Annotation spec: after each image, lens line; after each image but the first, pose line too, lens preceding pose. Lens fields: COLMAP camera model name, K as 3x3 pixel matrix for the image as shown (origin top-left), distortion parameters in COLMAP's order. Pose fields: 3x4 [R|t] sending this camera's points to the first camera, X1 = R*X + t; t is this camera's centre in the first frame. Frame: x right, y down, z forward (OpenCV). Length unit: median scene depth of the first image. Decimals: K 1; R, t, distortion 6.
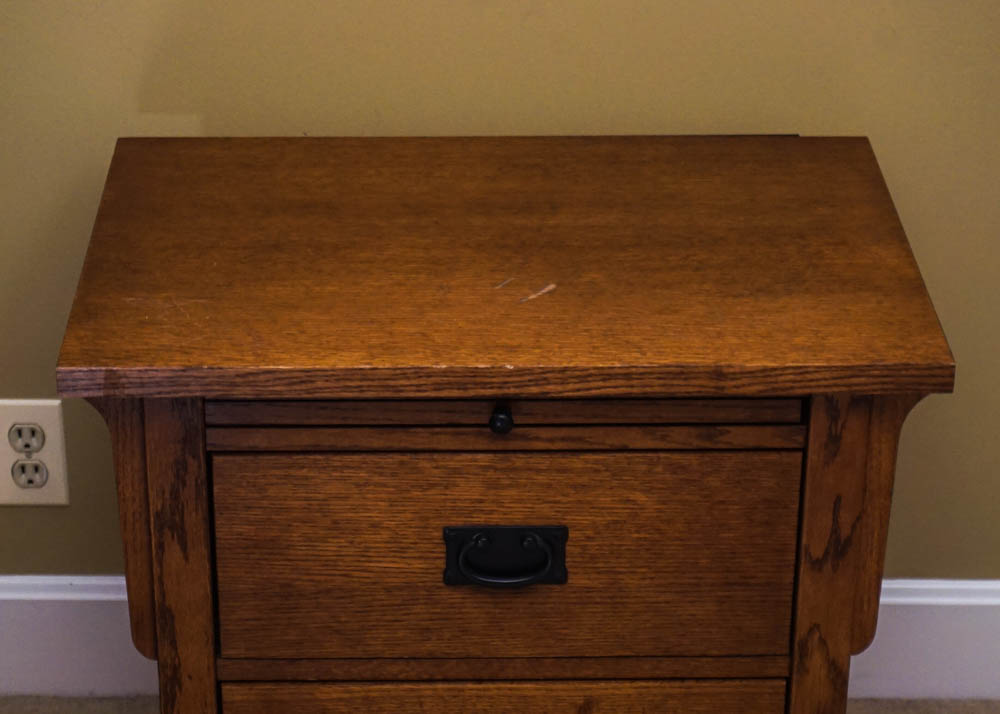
lens RADIAL K [[2585.7, 0, 500.0], [0, 2585.7, 357.0], [0, 0, 1]] dist [0.013571, 0.326866]
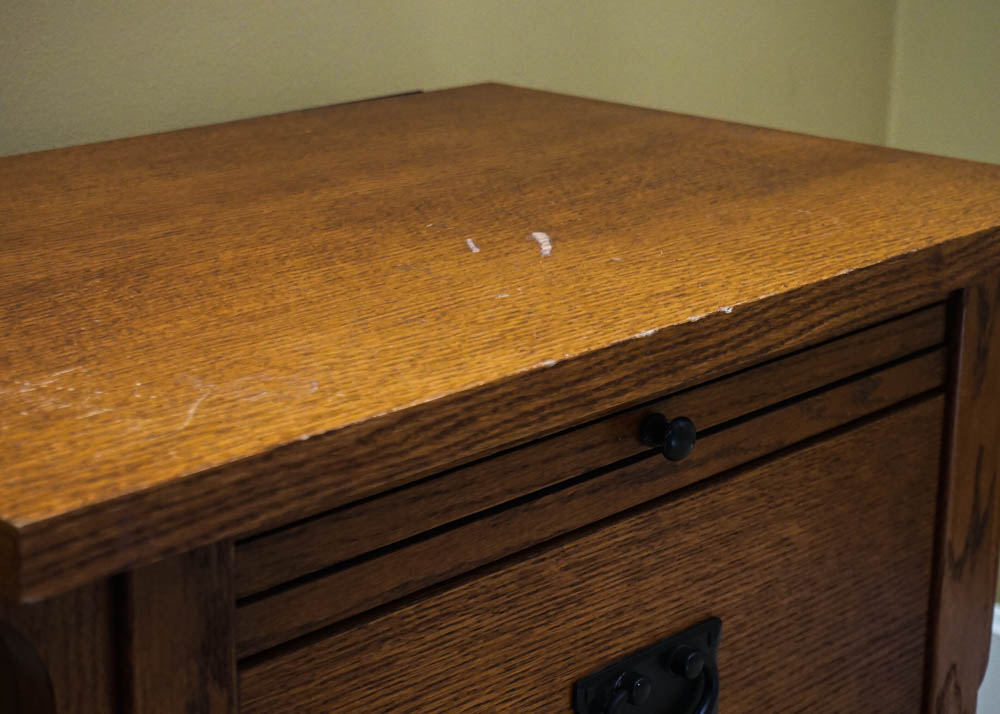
lens RADIAL K [[2118.8, 0, 500.0], [0, 2118.8, 357.0], [0, 0, 1]] dist [0.001955, -0.043774]
pose [[0.712272, -0.209383, 0.669945, -0.312959], [0.318910, 0.946803, -0.043146, 0.016262], [-0.625272, 0.244384, 0.741156, 0.675027]]
